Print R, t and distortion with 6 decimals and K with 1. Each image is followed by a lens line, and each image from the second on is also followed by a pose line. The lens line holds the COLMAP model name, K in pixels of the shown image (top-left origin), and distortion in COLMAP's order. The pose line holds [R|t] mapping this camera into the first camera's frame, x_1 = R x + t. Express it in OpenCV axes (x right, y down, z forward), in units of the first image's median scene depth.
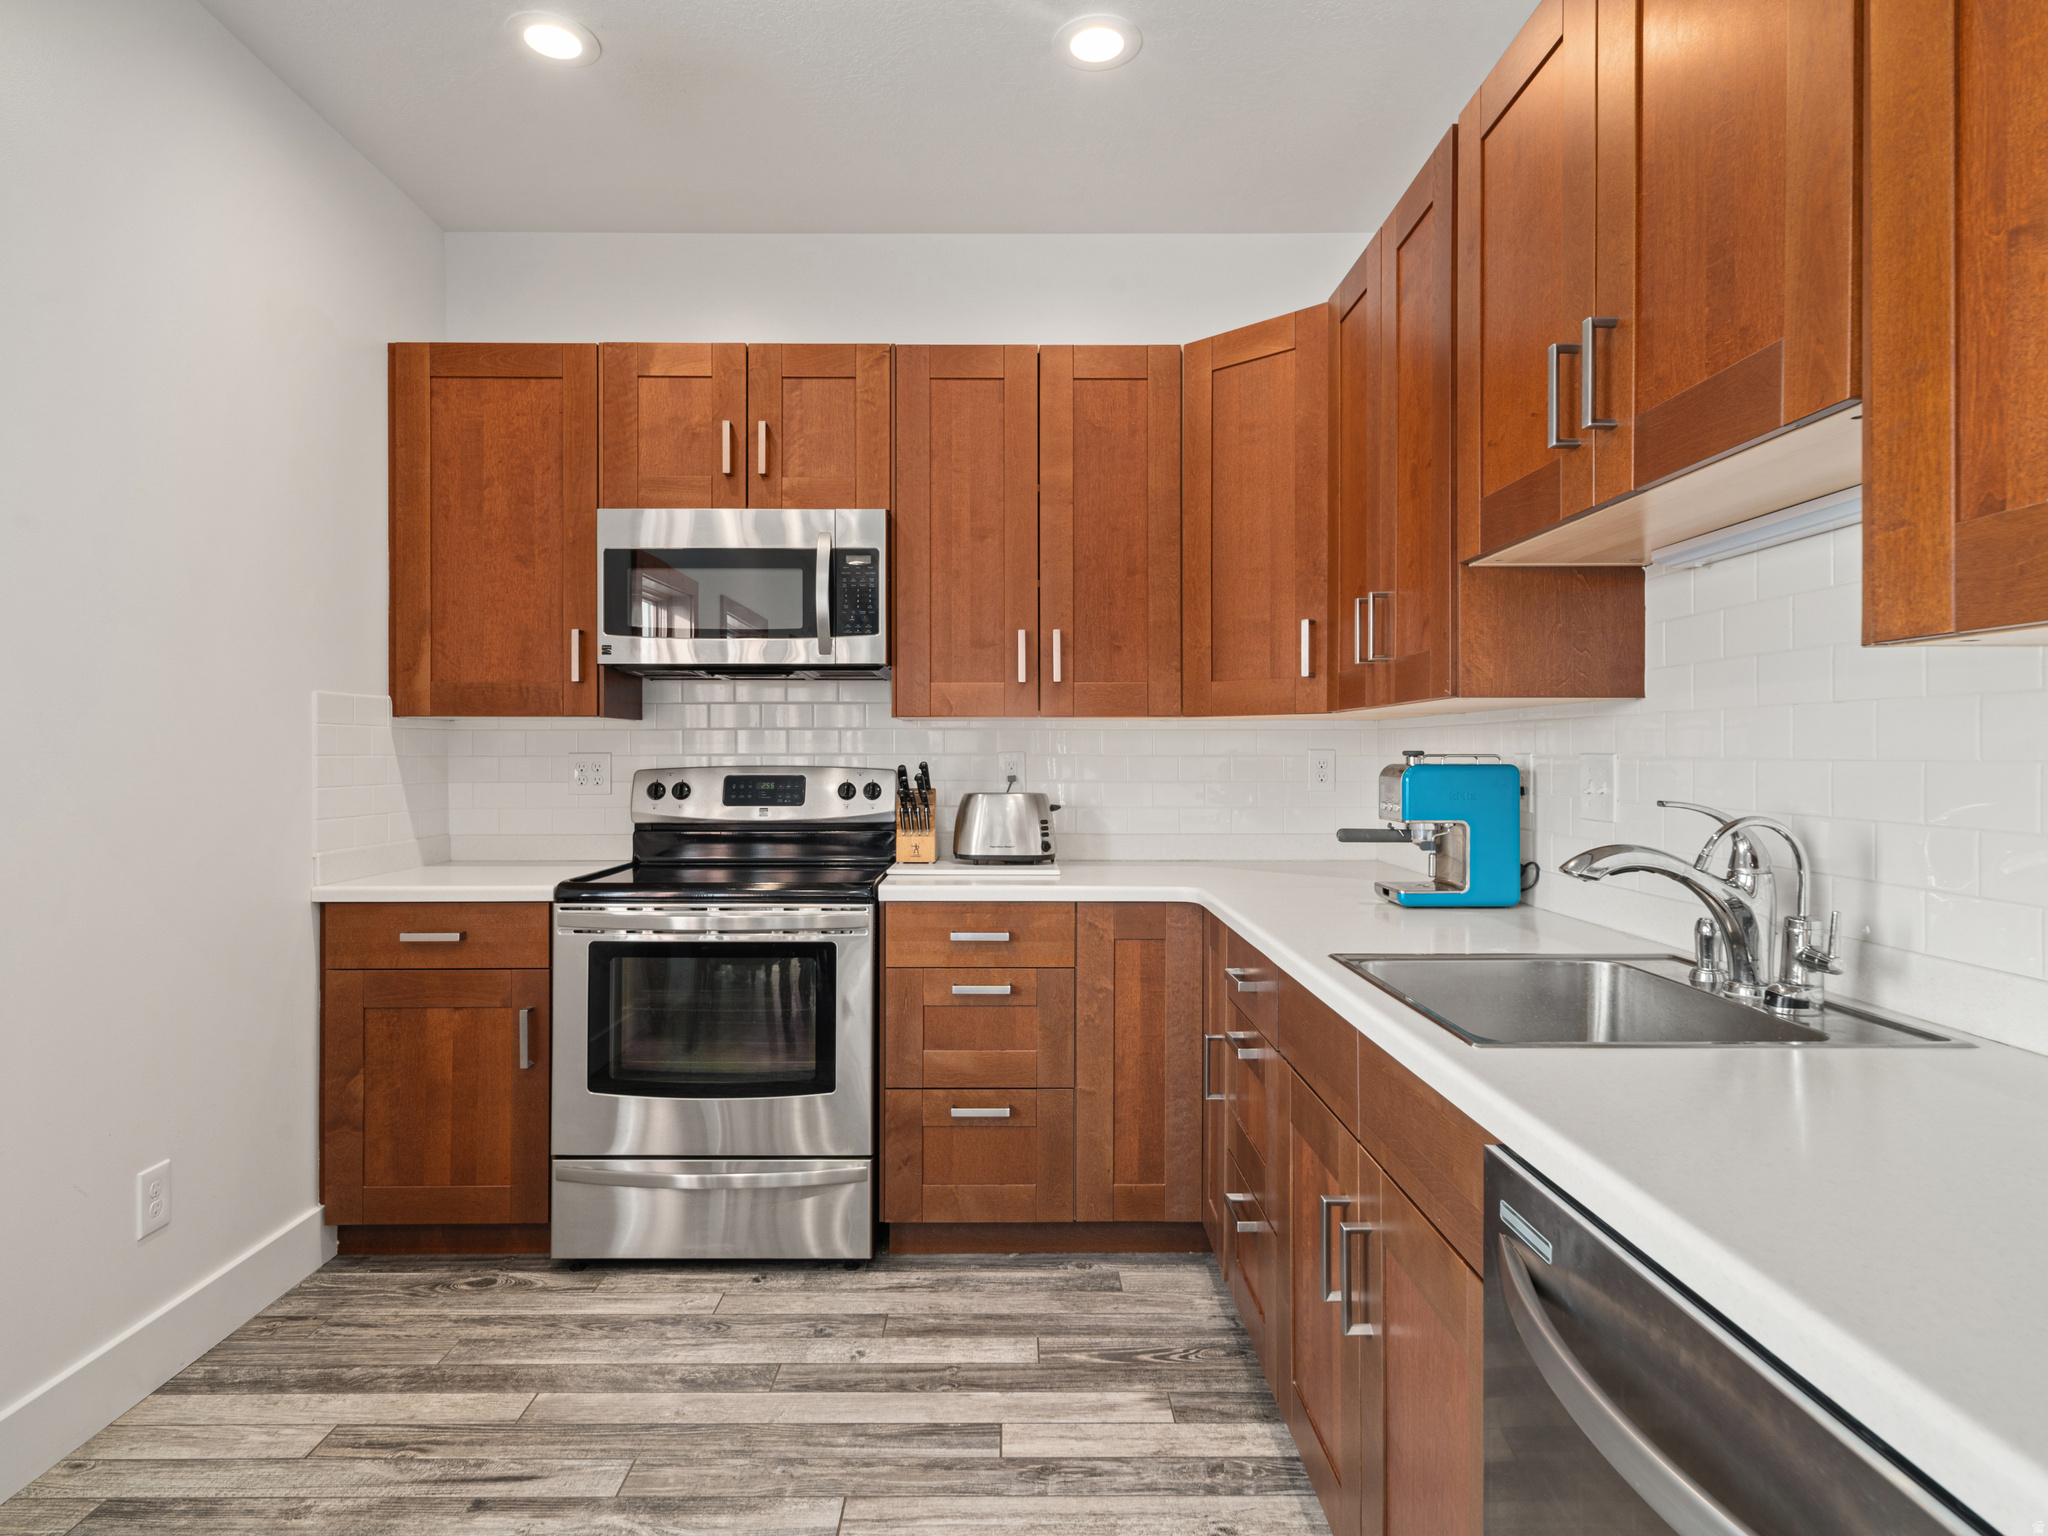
lens RADIAL K [[1182.5, 0, 1041.1], [0, 1182.5, 751.3], [0, 0, 1]] dist [0.007607, -0.002057]
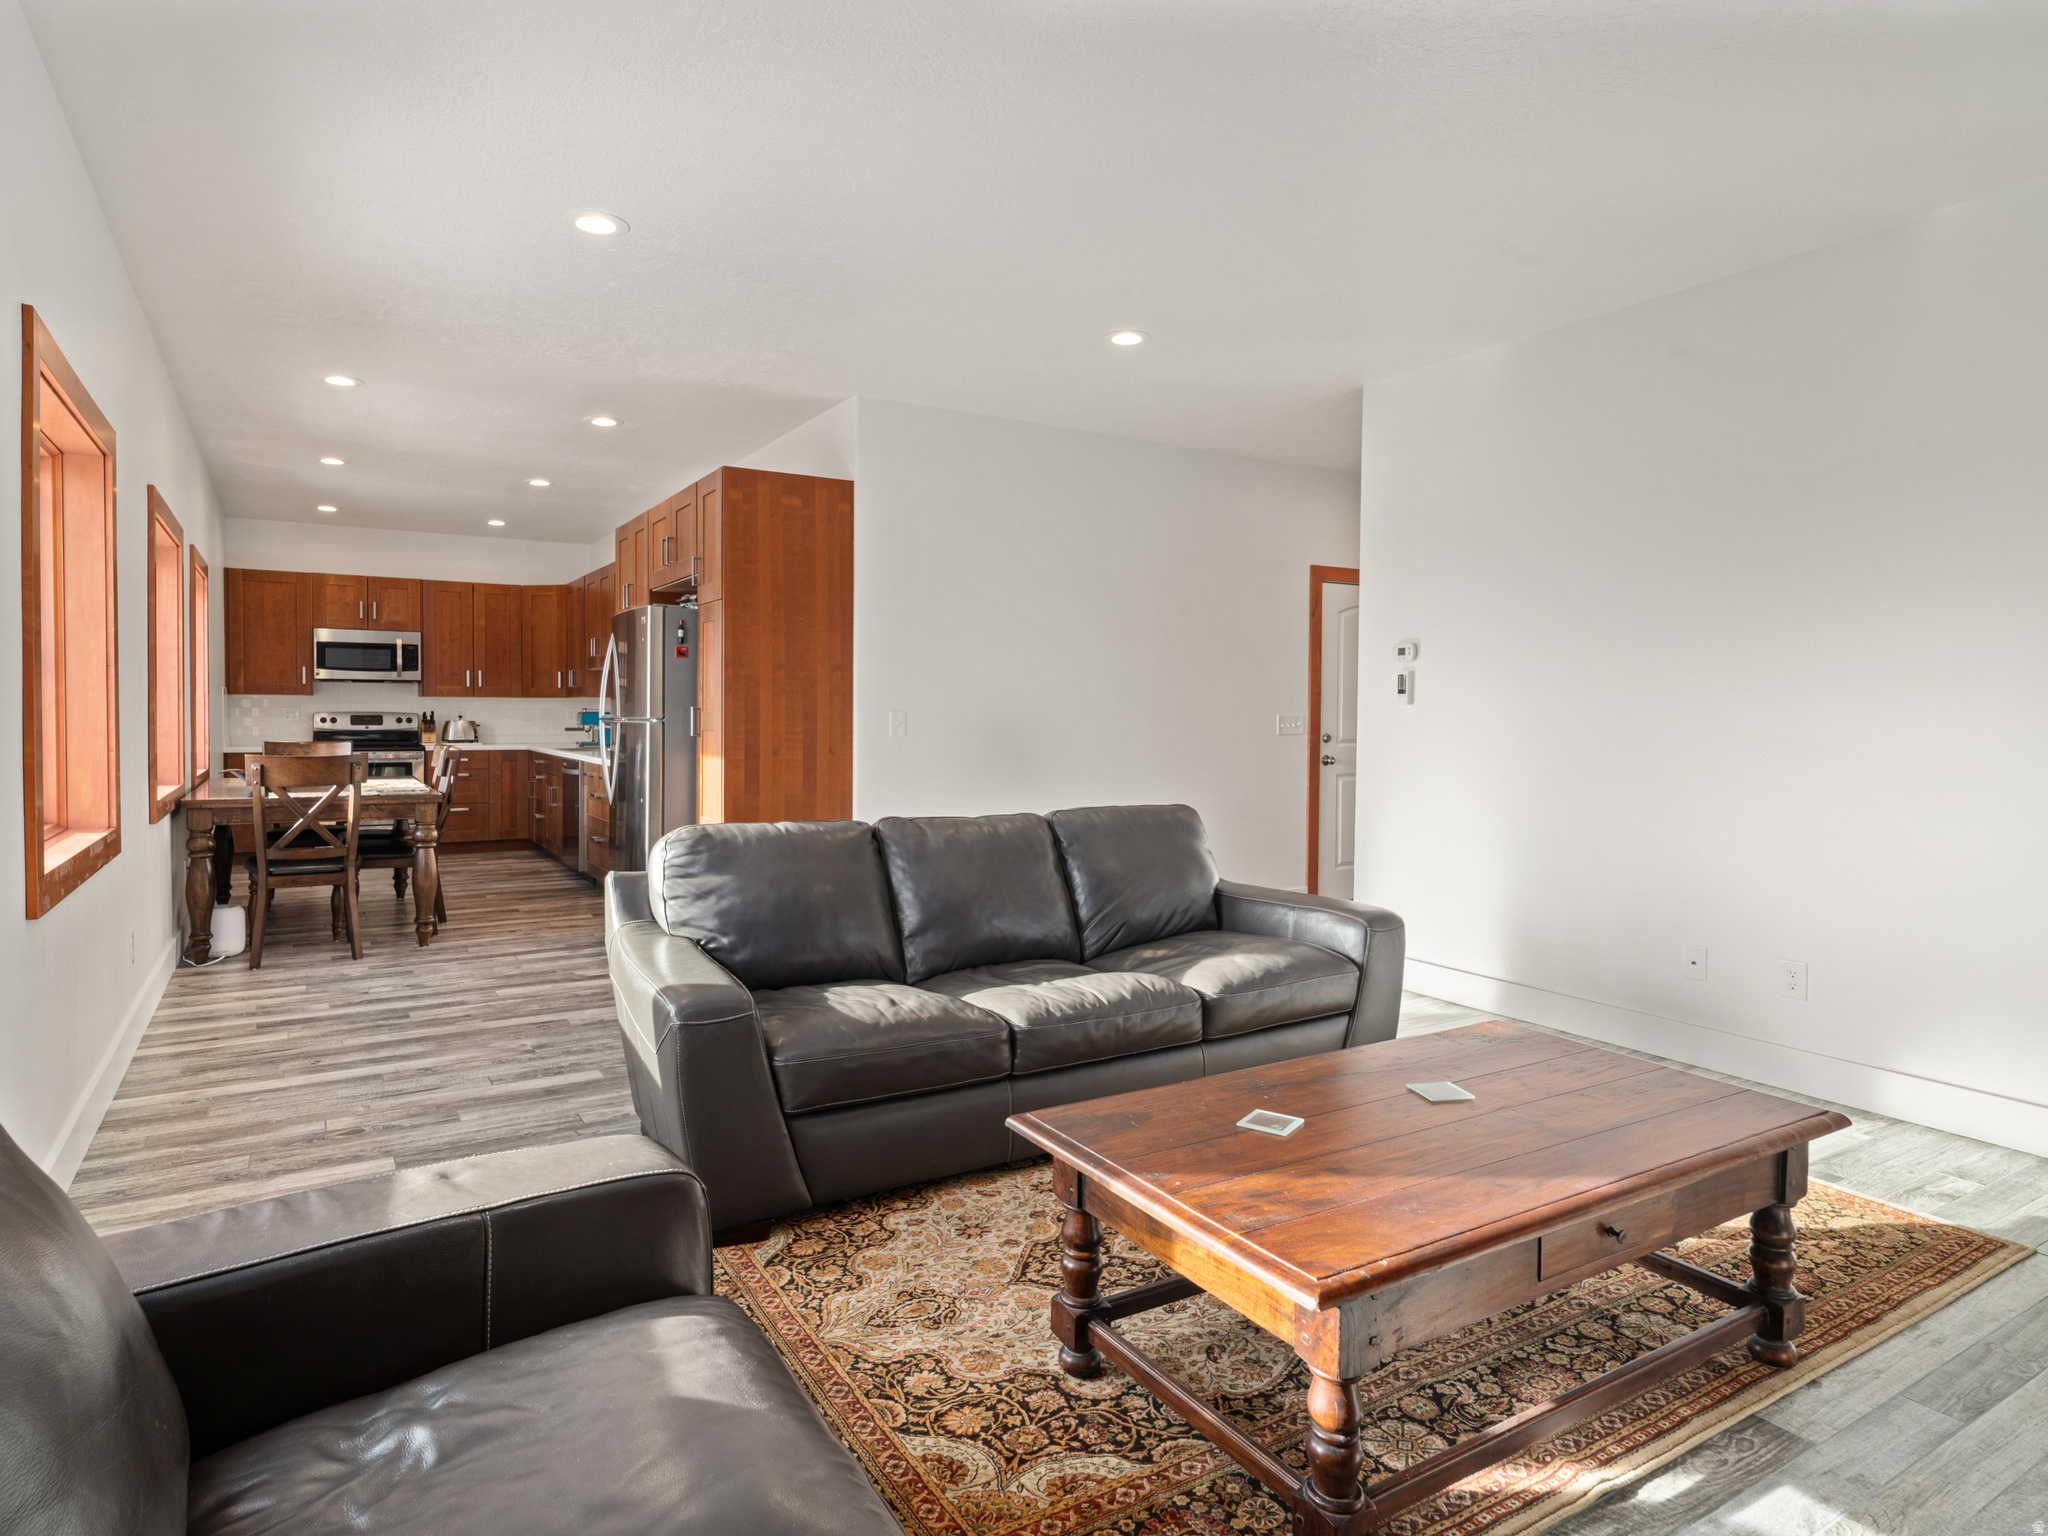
lens RADIAL K [[1142.8, 0, 1009.1], [0, 1142.8, 736.0], [0, 0, 1]] dist [0.010641, -0.002365]
pose [[0.871043, -0.005584, 0.491176, -0.269916], [-0.006992, 0.999693, 0.023765, -0.007050], [-0.491158, -0.024135, 0.870736, -2.494266]]
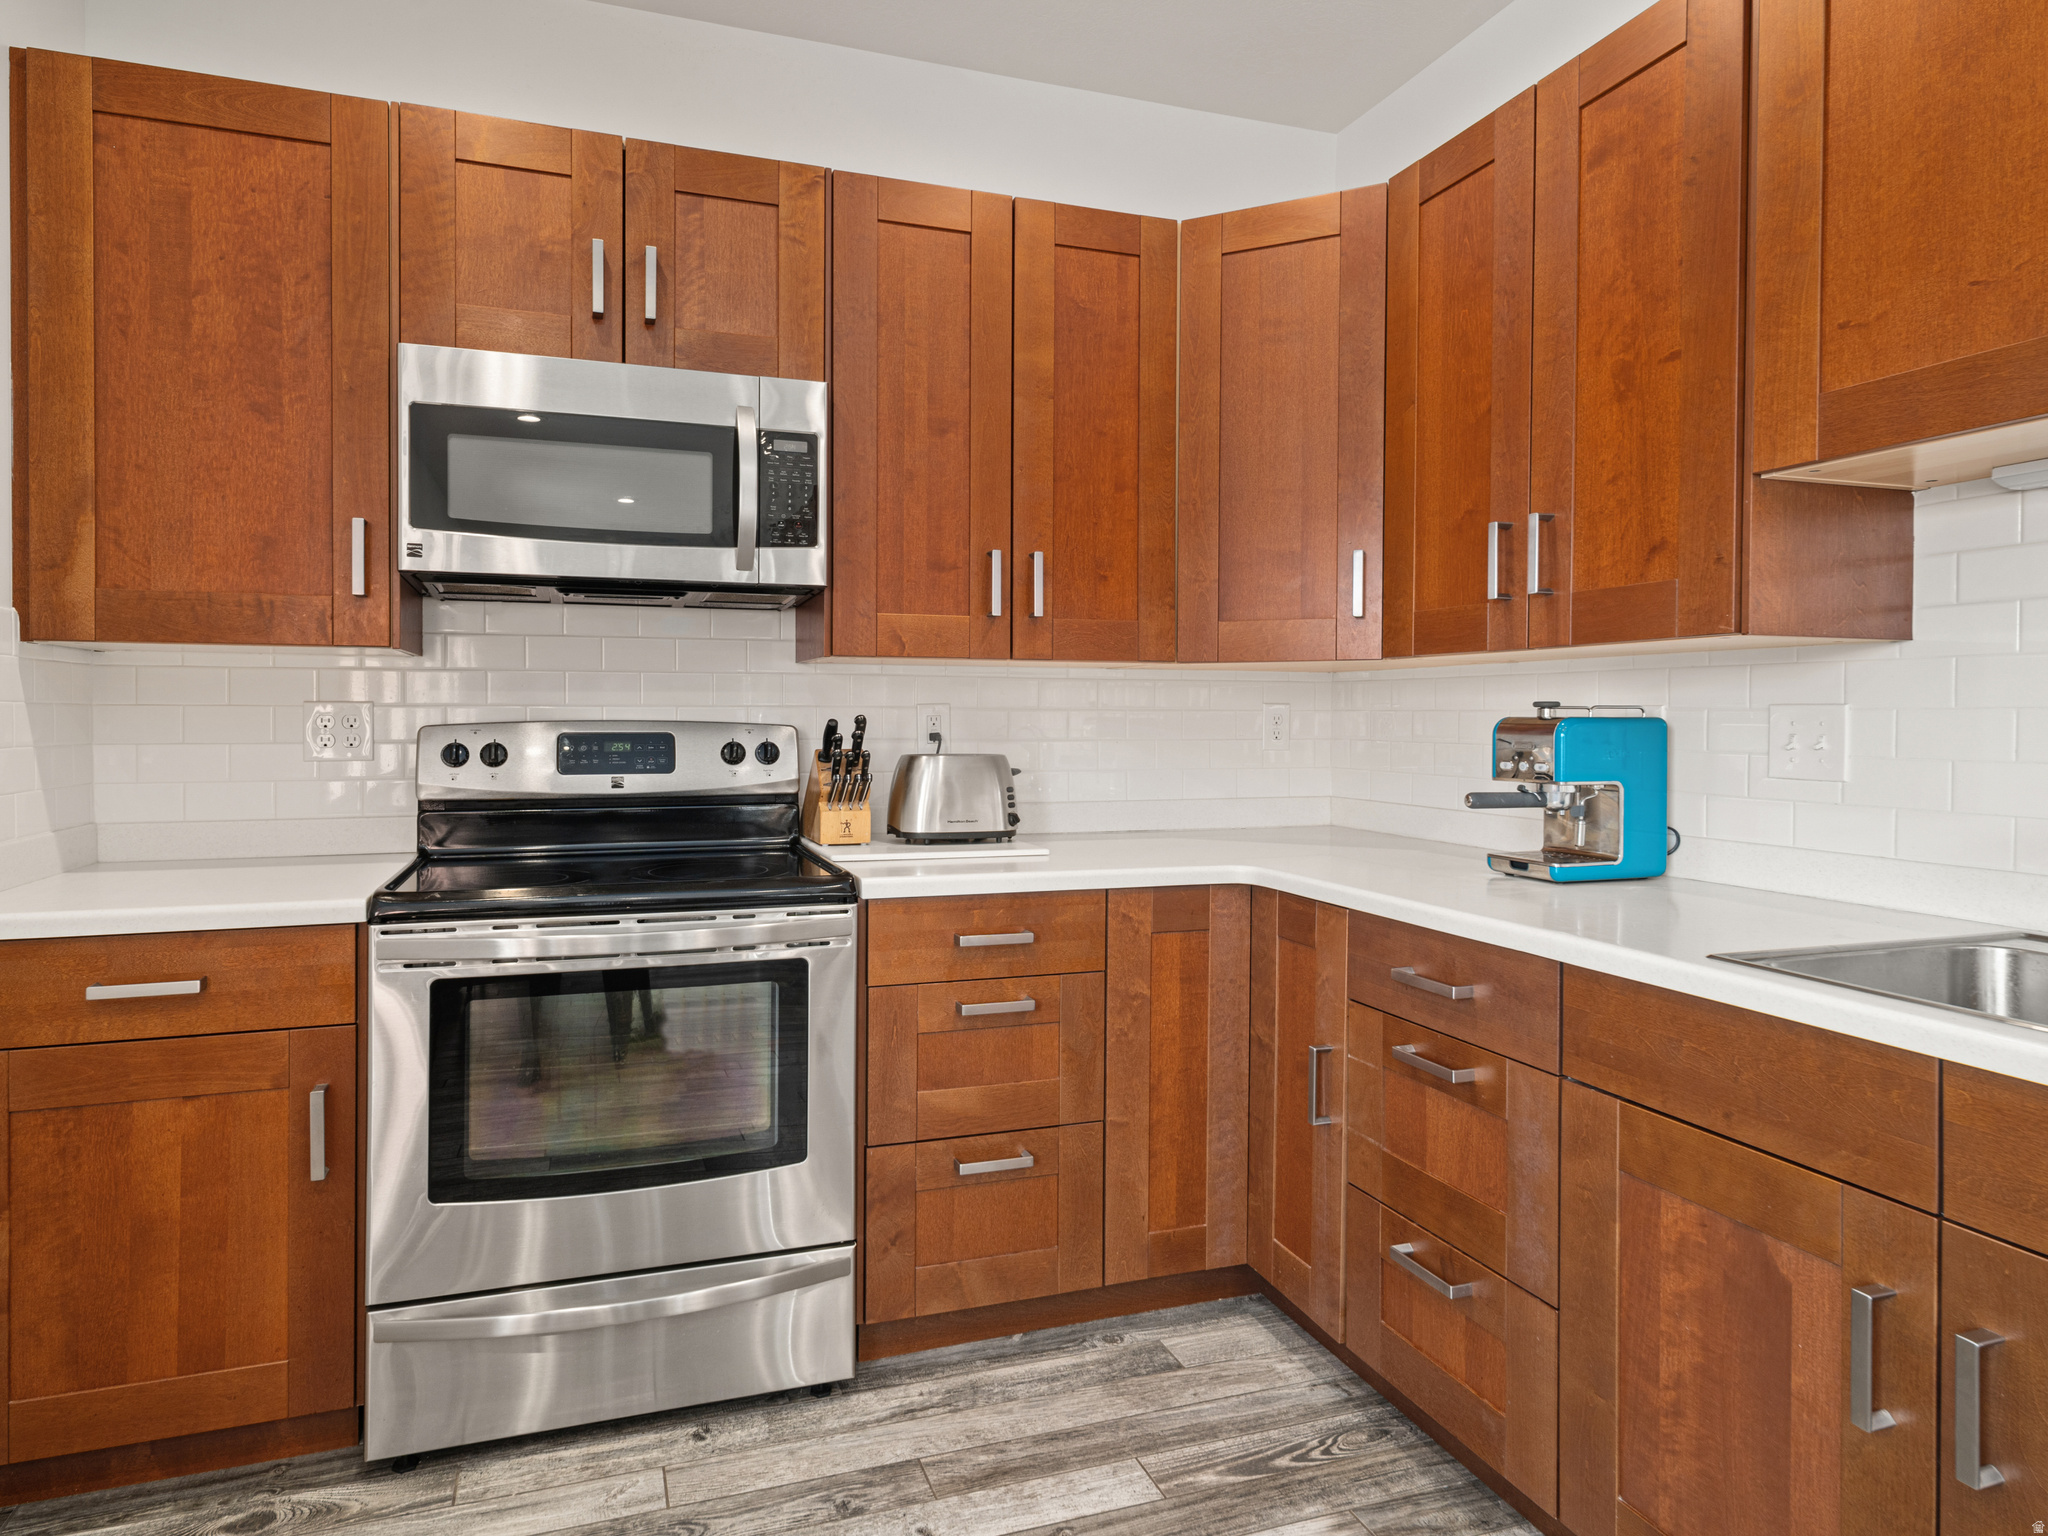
lens RADIAL K [[1182.5, 0, 1033.7], [0, 1182.5, 725.1], [0, 0, 1]] dist [0.007607, -0.002057]
pose [[0.946483, 0.001160, 0.322751, -0.250986], [-0.004349, 0.999949, 0.009160, 0.008189], [-0.322724, -0.010074, 0.946440, 0.233930]]
